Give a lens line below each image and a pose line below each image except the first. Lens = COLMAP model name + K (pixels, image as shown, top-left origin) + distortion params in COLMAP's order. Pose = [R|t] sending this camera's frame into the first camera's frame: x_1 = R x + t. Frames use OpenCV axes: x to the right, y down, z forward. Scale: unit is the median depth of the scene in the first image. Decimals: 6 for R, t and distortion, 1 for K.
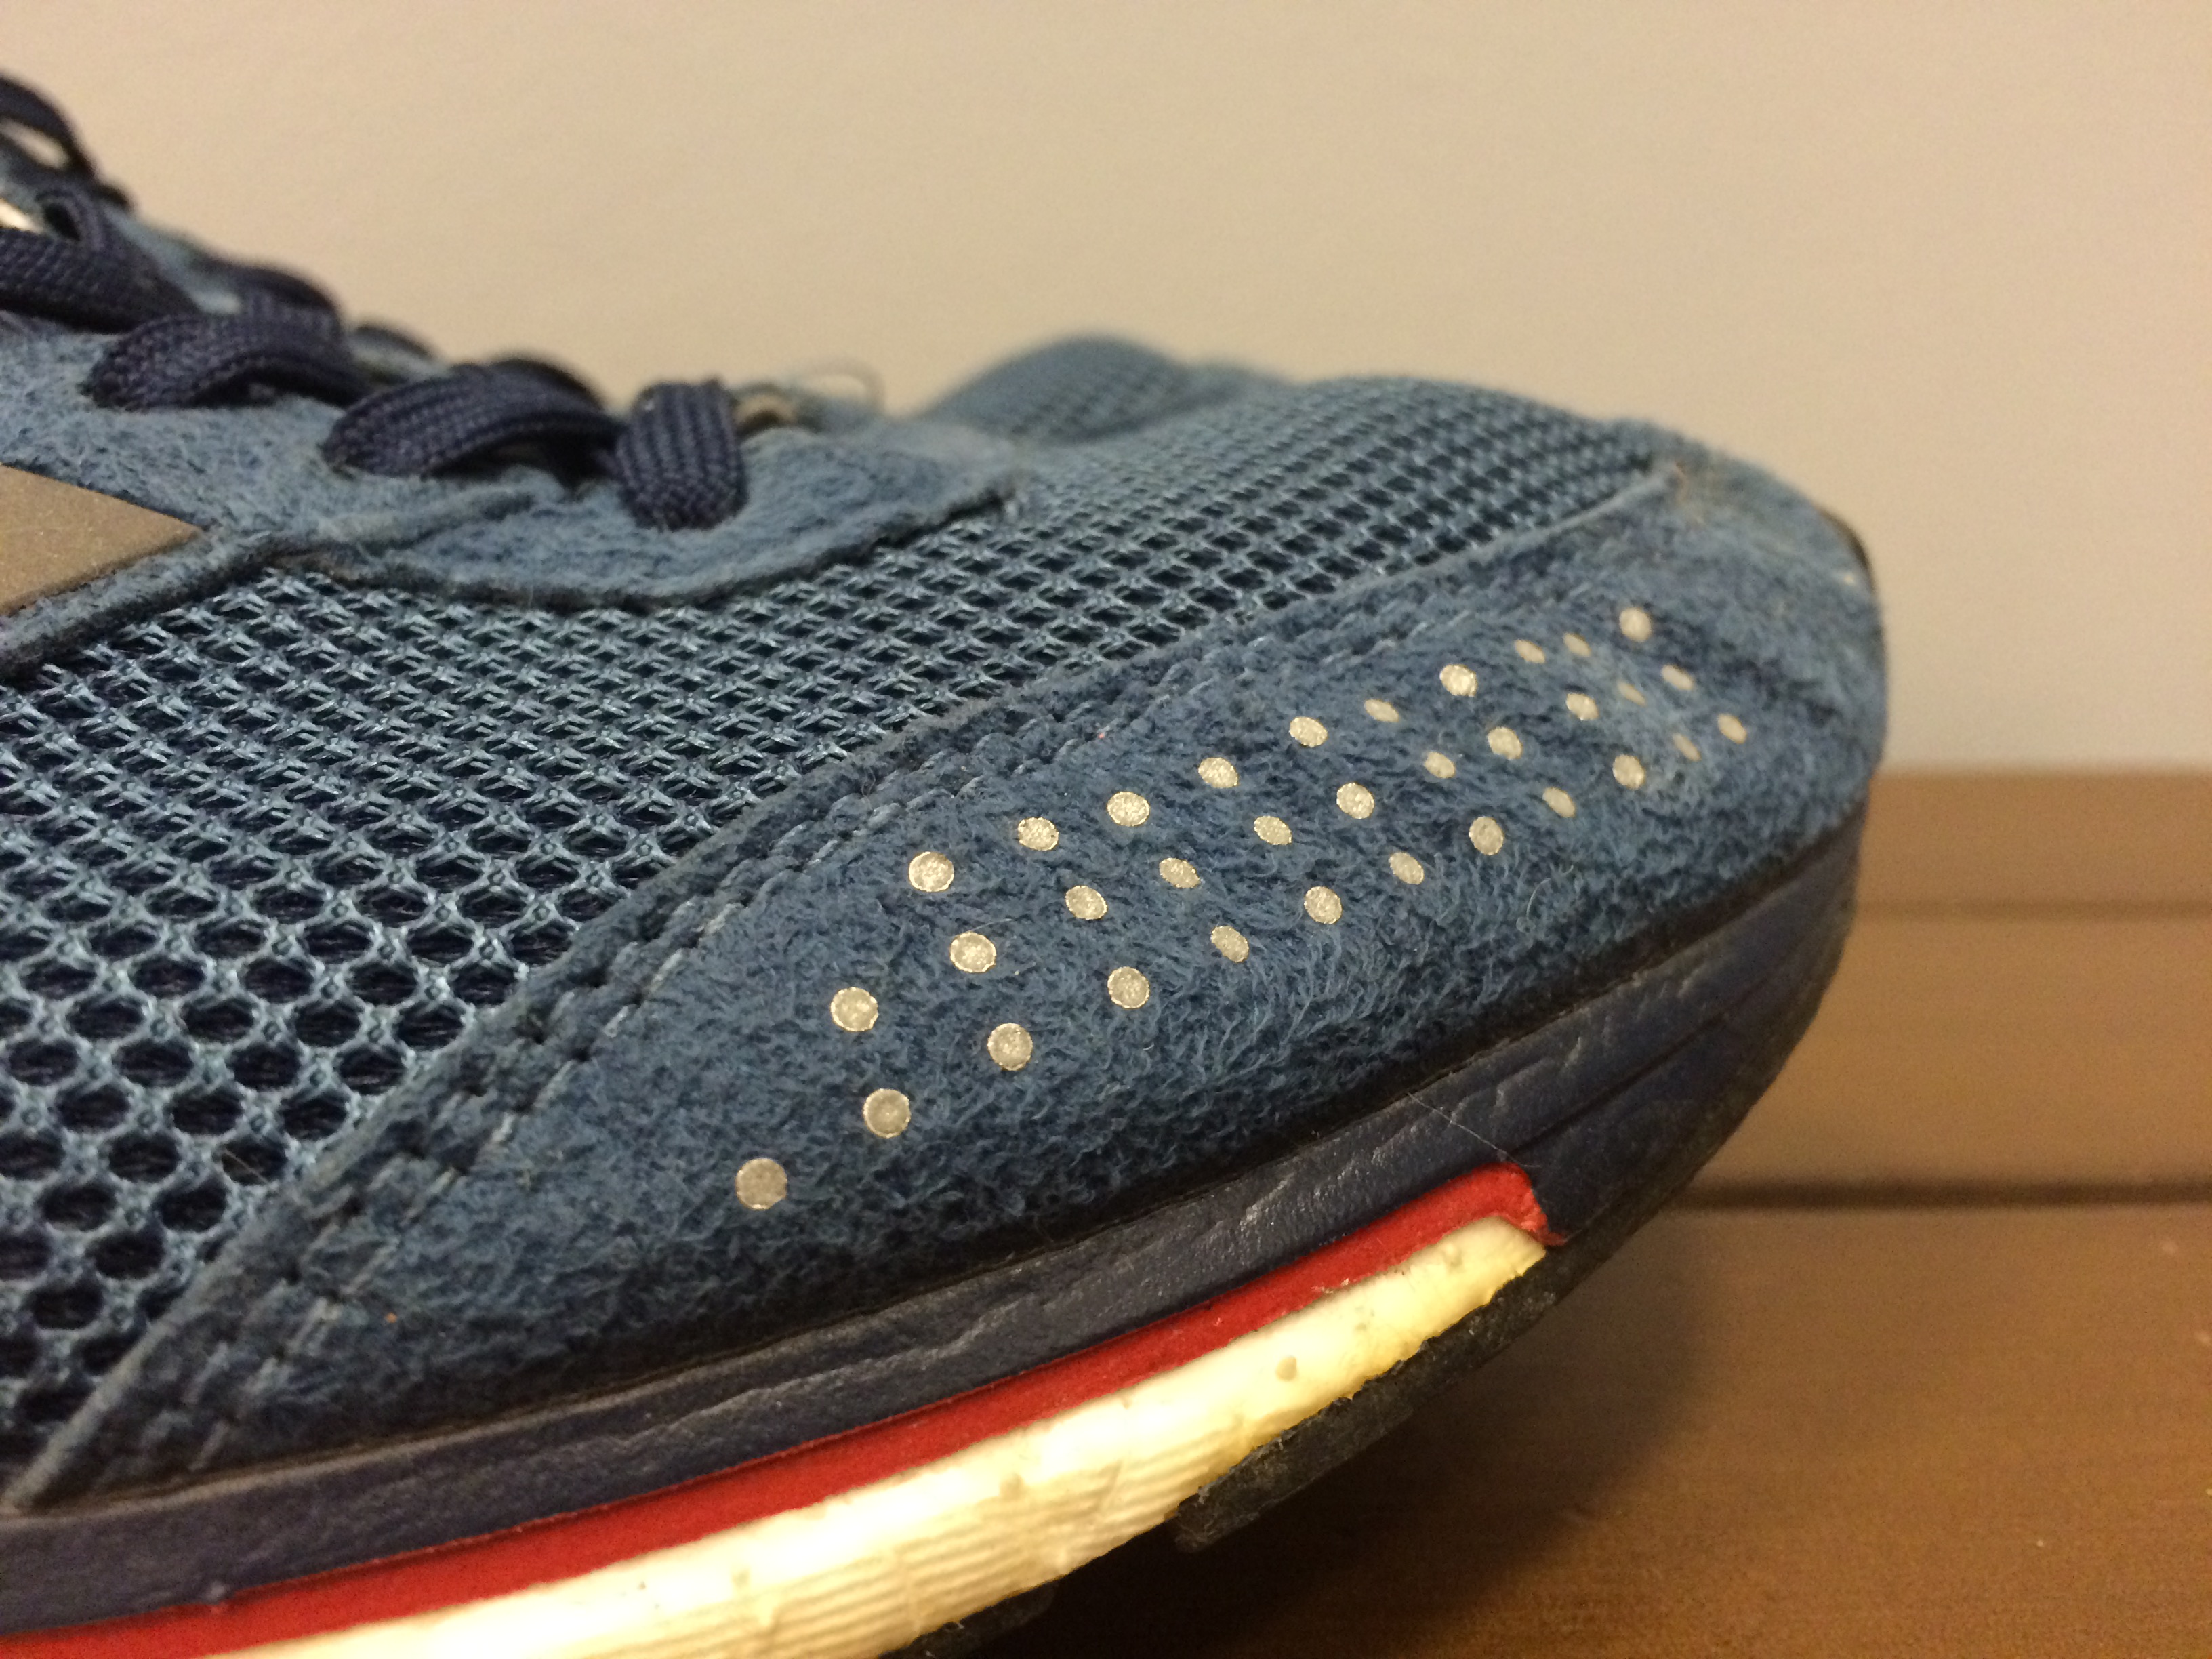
lens RADIAL K [[1944.2, 0, 1111.4], [0, 1944.2, 836.3], [0, 0, 1]] dist [0.074521, -0.144090]
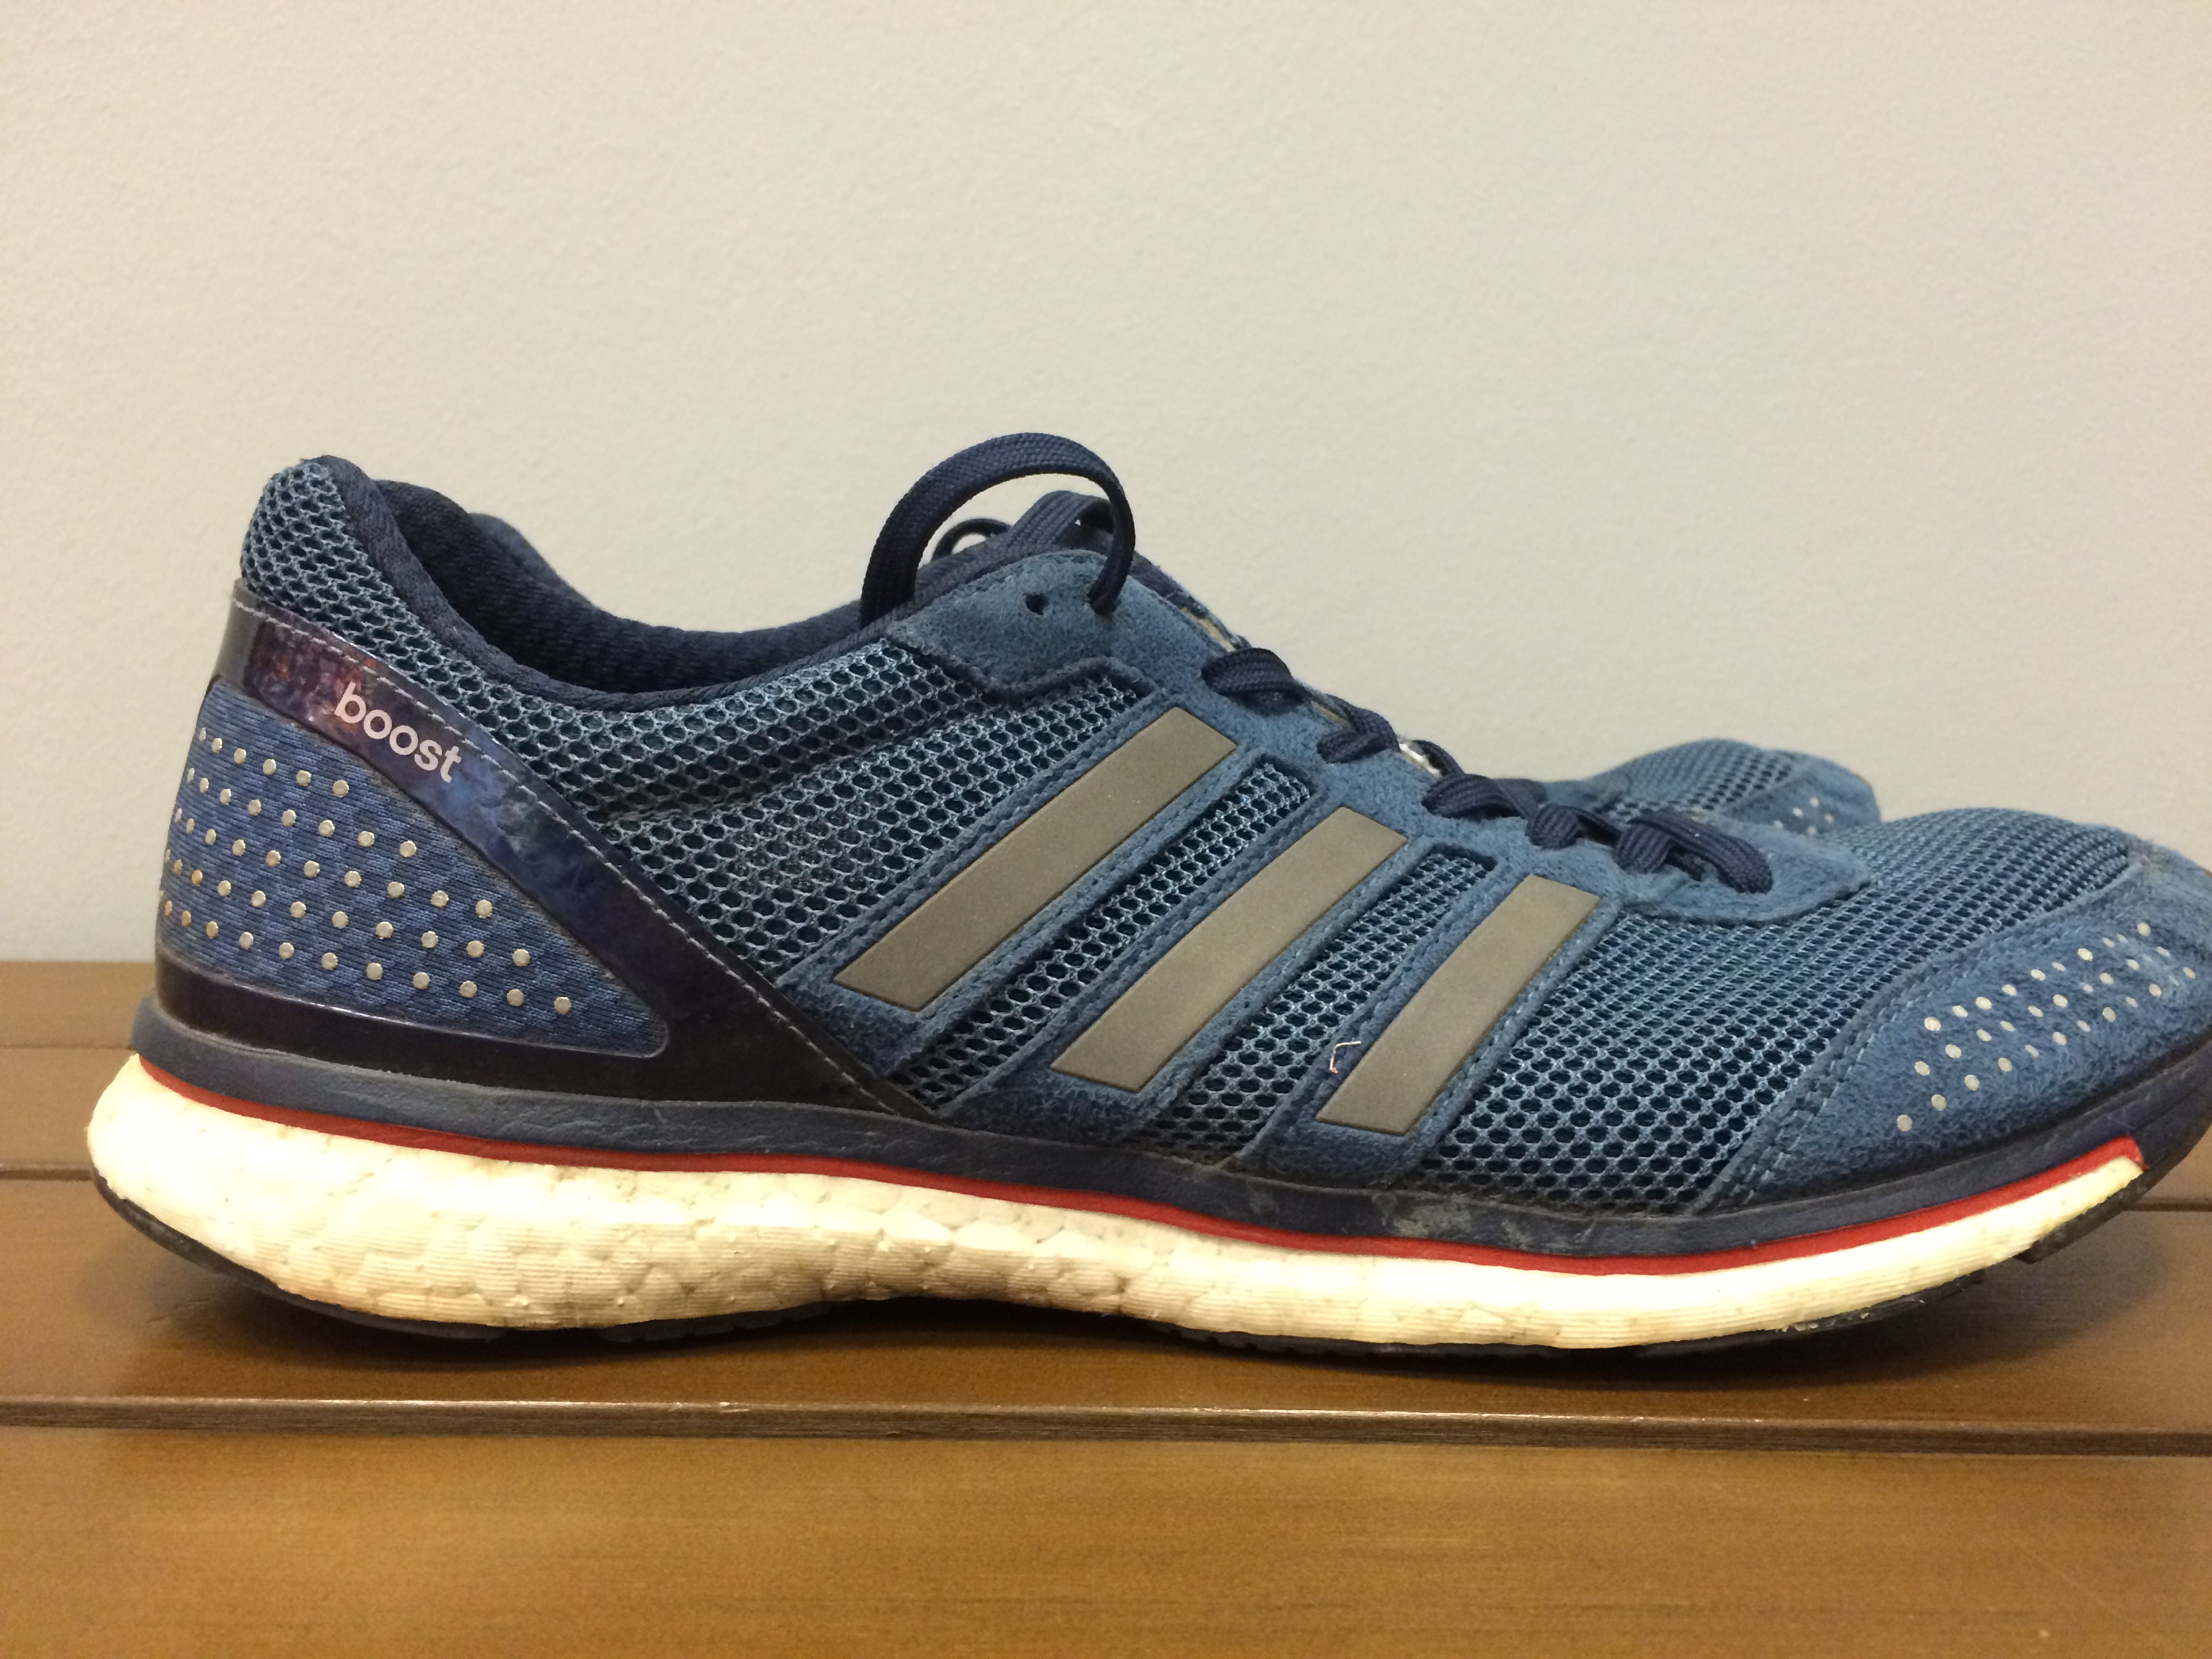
lens RADIAL K [[1944.2, 0, 1111.4], [0, 1944.2, 836.3], [0, 0, 1]] dist [0.074521, -0.144090]
pose [[0.996209, -0.002125, -0.086971, -0.972851], [-0.007347, 0.994076, -0.108437, 0.060800], [0.086686, 0.108665, 0.990292, -1.874724]]
